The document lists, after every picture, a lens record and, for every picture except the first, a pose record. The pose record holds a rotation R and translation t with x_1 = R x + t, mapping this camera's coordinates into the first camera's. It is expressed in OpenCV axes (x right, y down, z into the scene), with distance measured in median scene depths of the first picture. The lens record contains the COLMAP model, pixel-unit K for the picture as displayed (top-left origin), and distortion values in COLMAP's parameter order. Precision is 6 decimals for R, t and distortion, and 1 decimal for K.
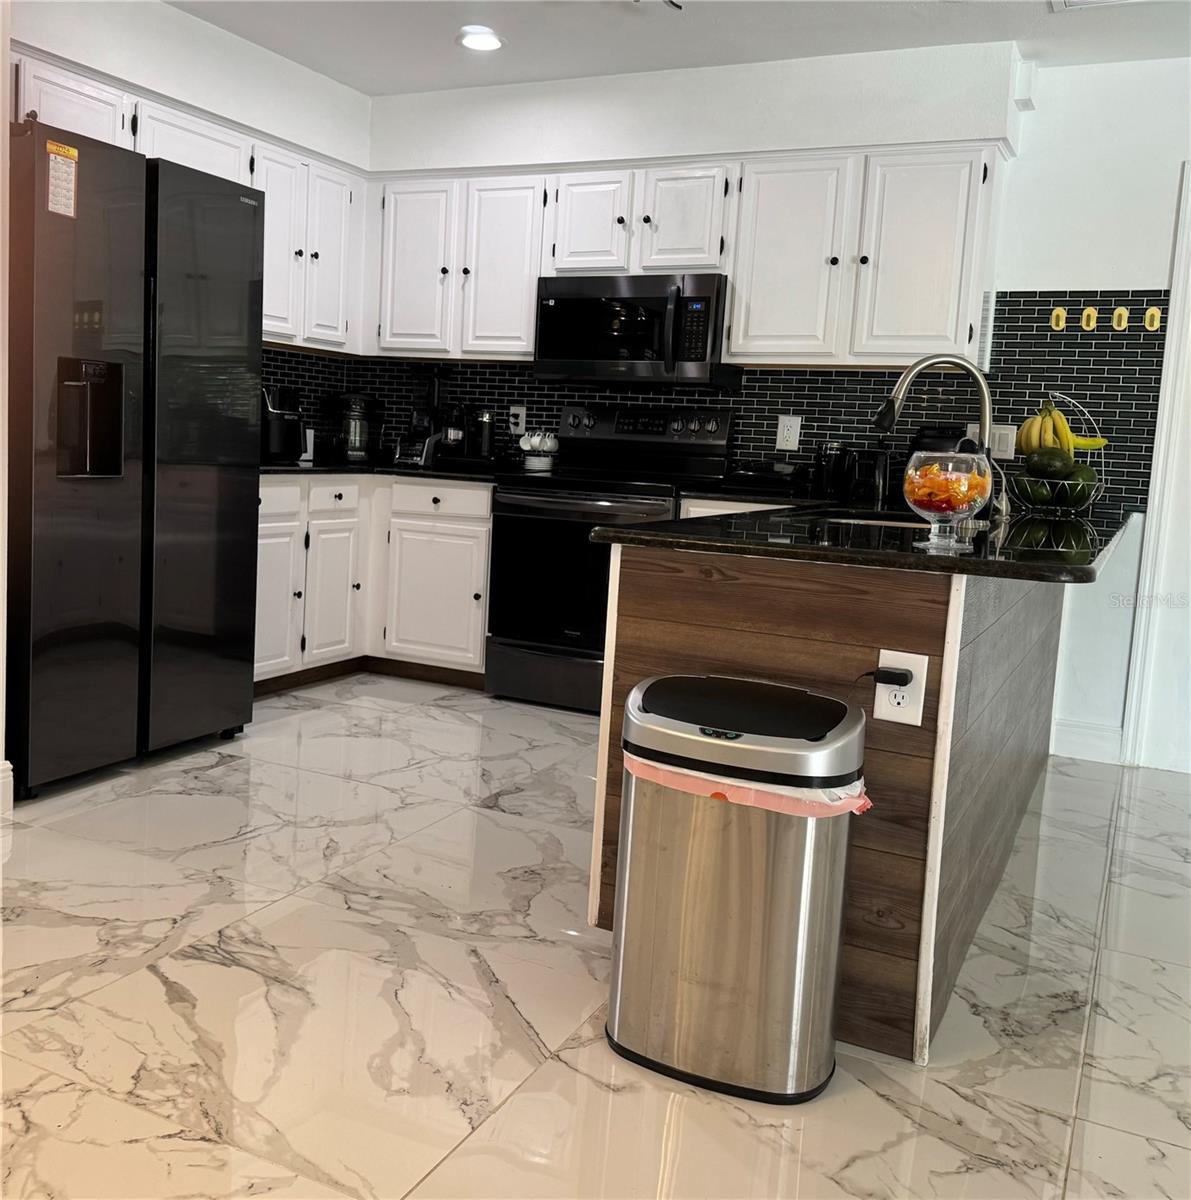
lens RADIAL K [[1235.4, 0, 593.2], [0, 1235.4, 560.7], [0, 0, 1]] dist [-0.003166, -0.046020]
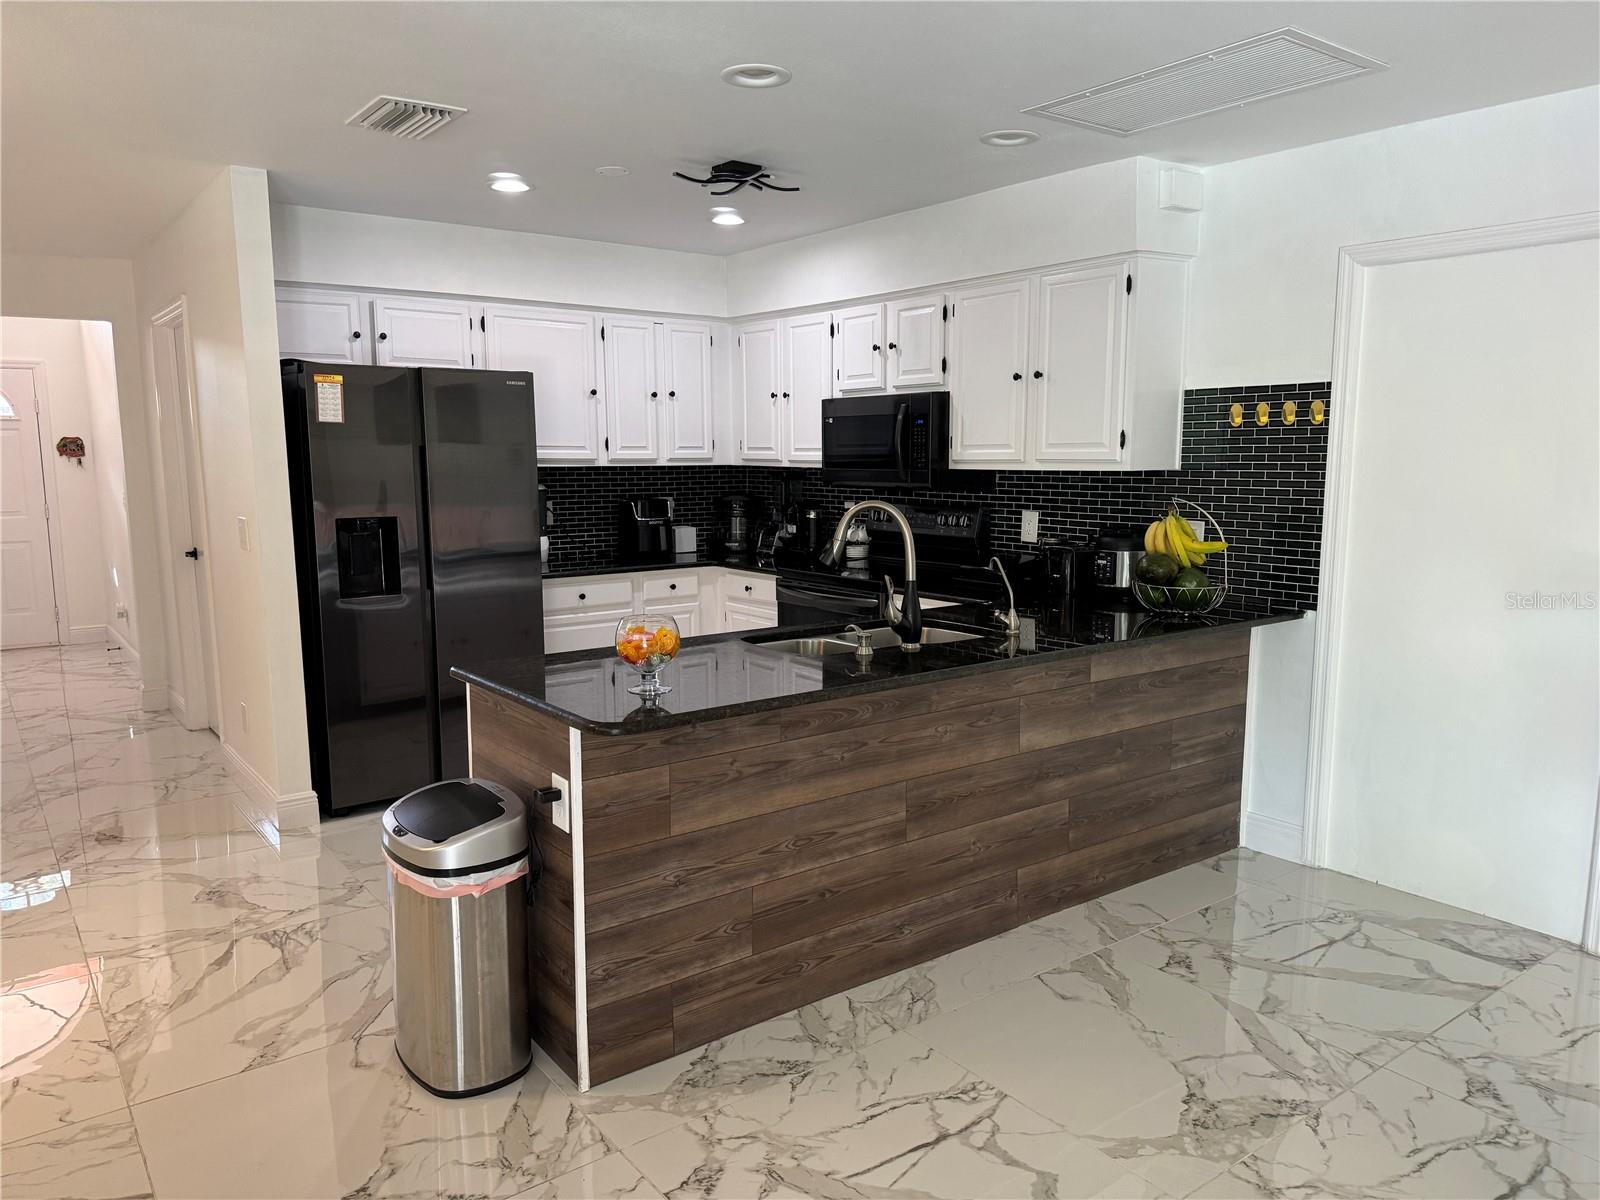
lens RADIAL K [[1141.3, 0, 800.0], [0, 1141.3, 600.0], [0, 0, 1]] dist [0.041241, -0.062532]
pose [[0.903242, 0.002351, -0.429125, 0.449659], [0.003704, 0.999905, 0.013274, -0.058138], [0.429115, -0.013578, 0.903148, 0.000733]]
